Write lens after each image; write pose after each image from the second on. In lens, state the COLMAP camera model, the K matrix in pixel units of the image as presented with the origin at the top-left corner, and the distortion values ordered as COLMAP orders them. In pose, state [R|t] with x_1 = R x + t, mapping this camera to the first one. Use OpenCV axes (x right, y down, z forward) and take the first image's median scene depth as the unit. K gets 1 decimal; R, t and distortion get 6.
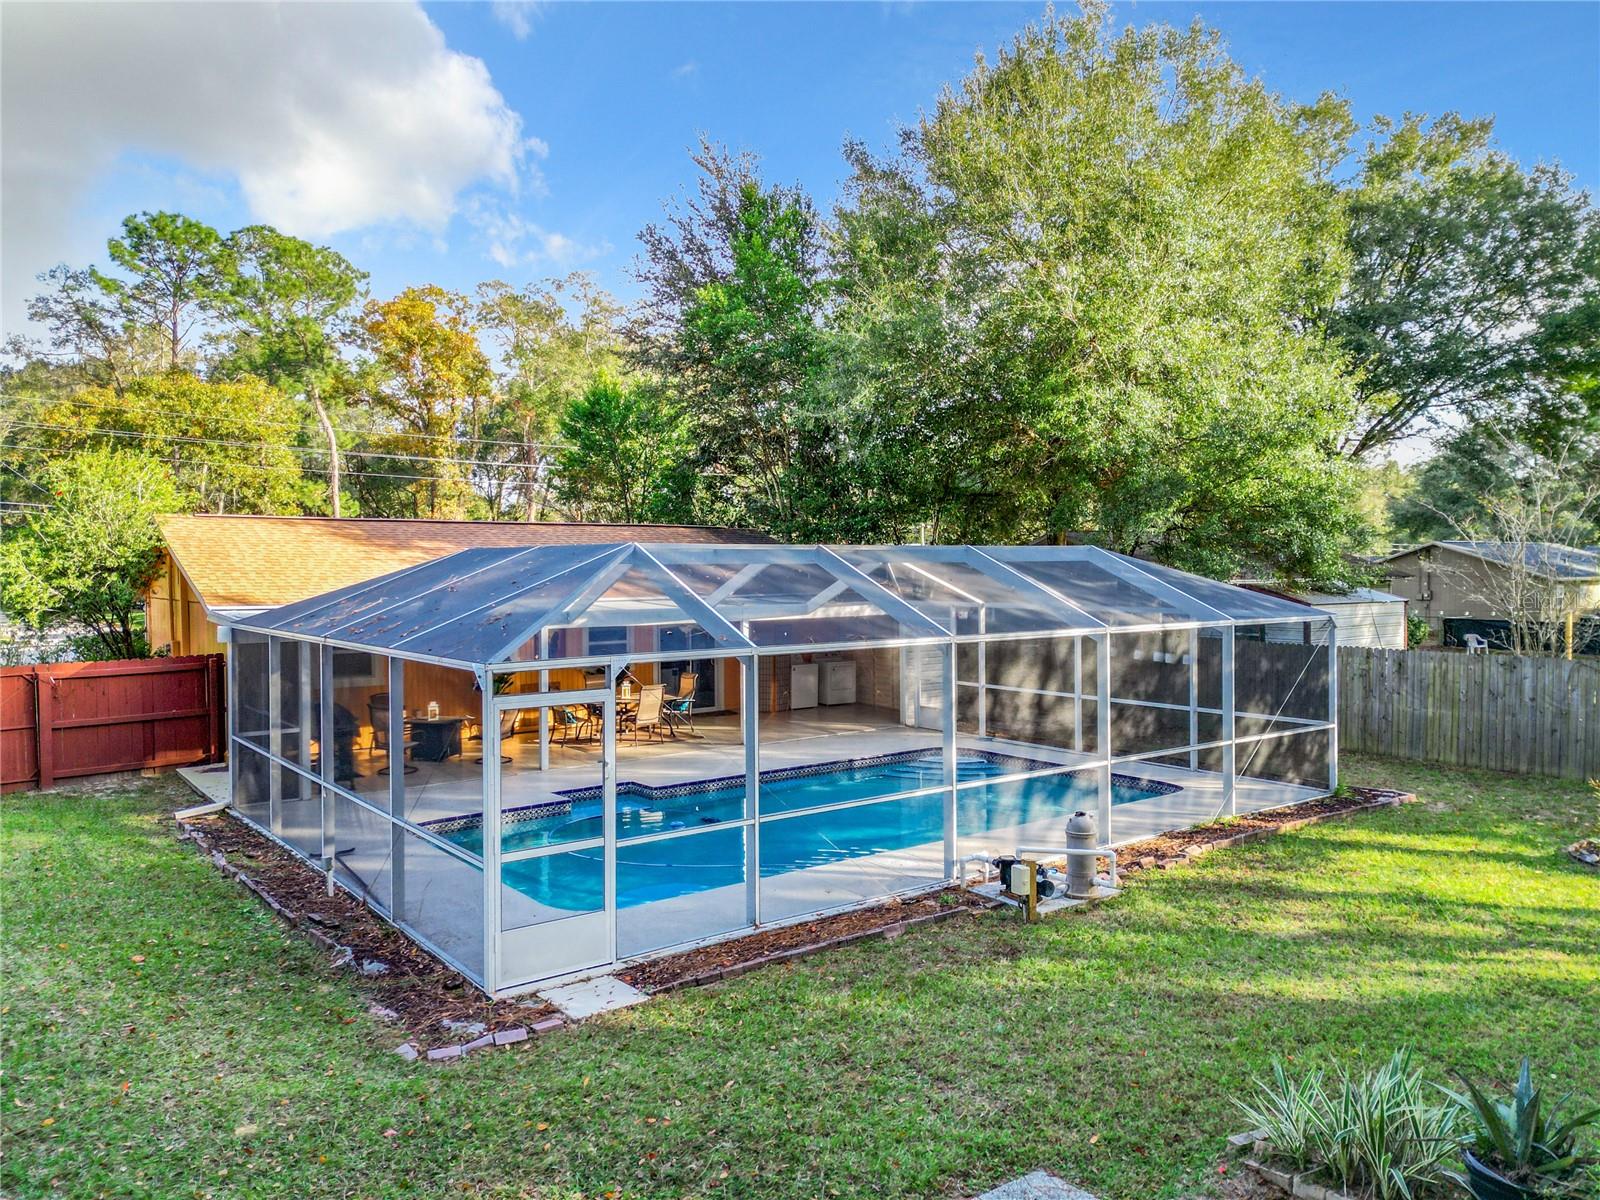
lens RADIAL K [[1159.3, 0, 800.8], [0, 1159.3, 593.9], [0, 0, 1]] dist [0.025811, -0.019701]
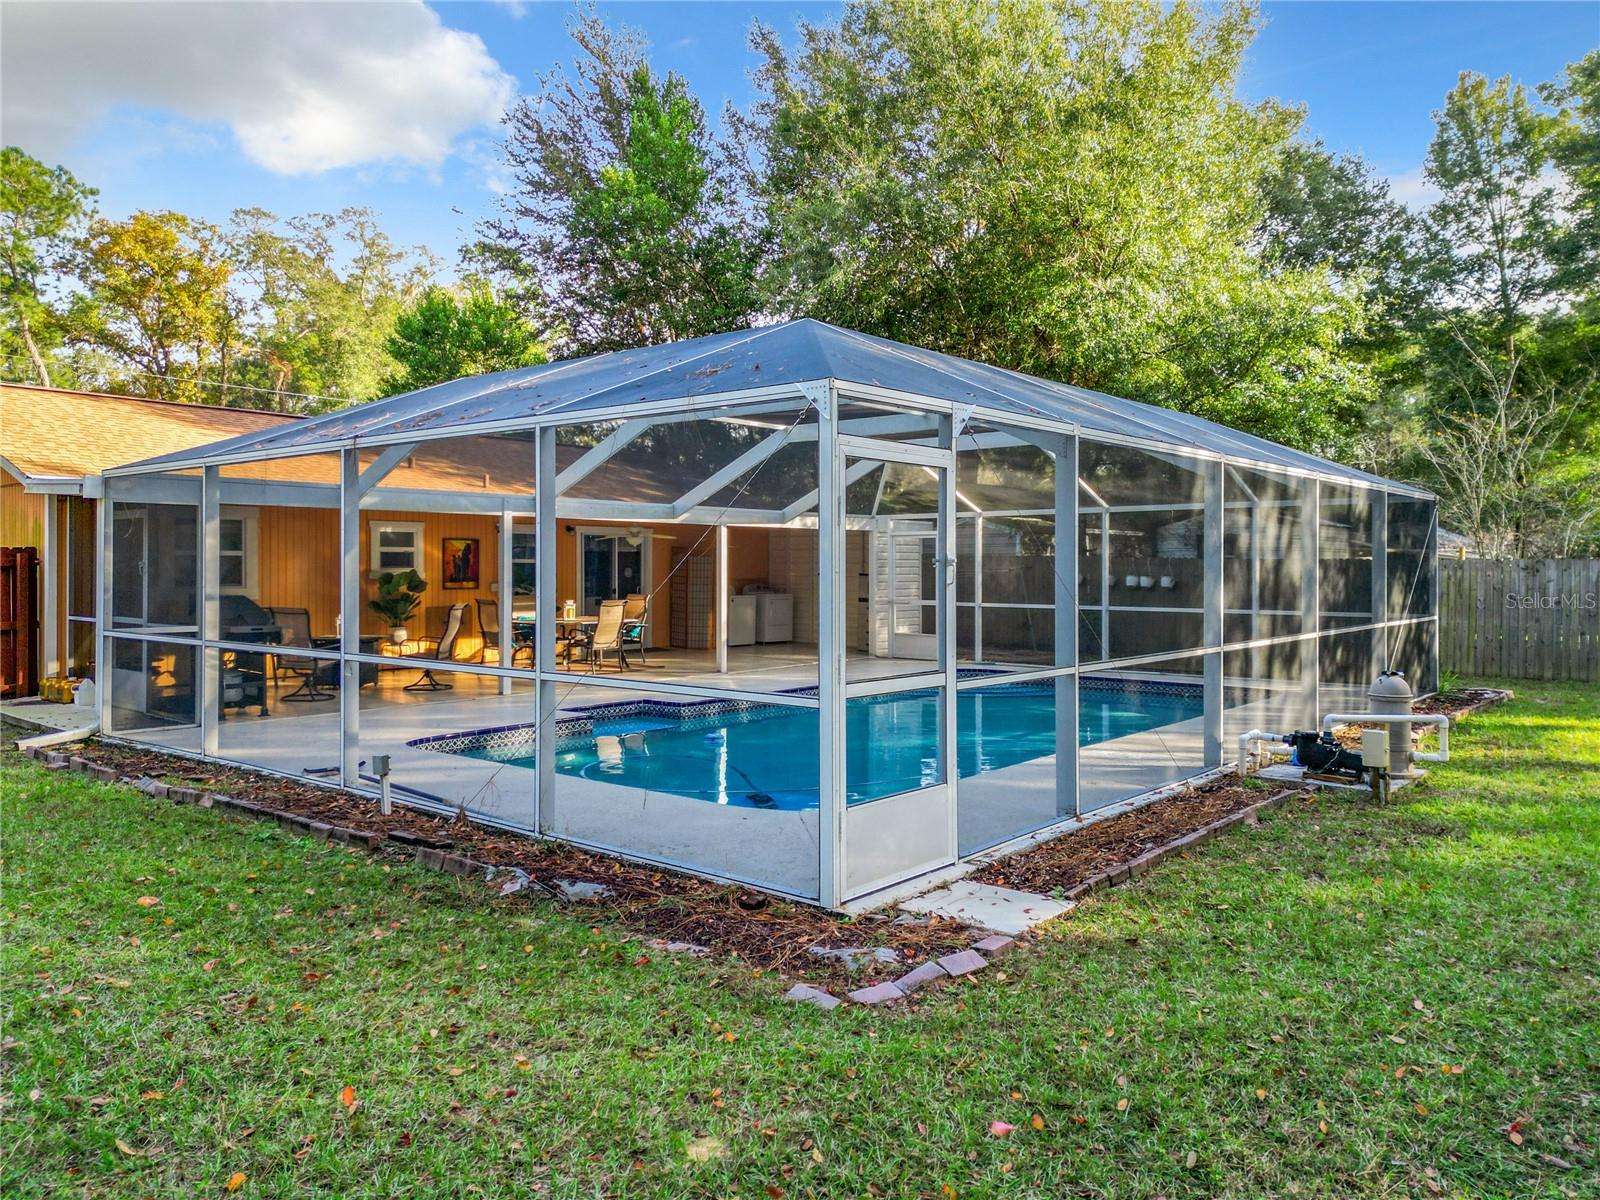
lens RADIAL K [[1159.3, 0, 784.3], [0, 1159.3, 571.4], [0, 0, 1]] dist [0.025811, -0.019701]
pose [[0.976315, 0.008950, 0.216169, -0.180943], [-0.003986, 0.999719, -0.023389, 0.075110], [-0.216317, 0.021973, 0.976076, 0.167795]]
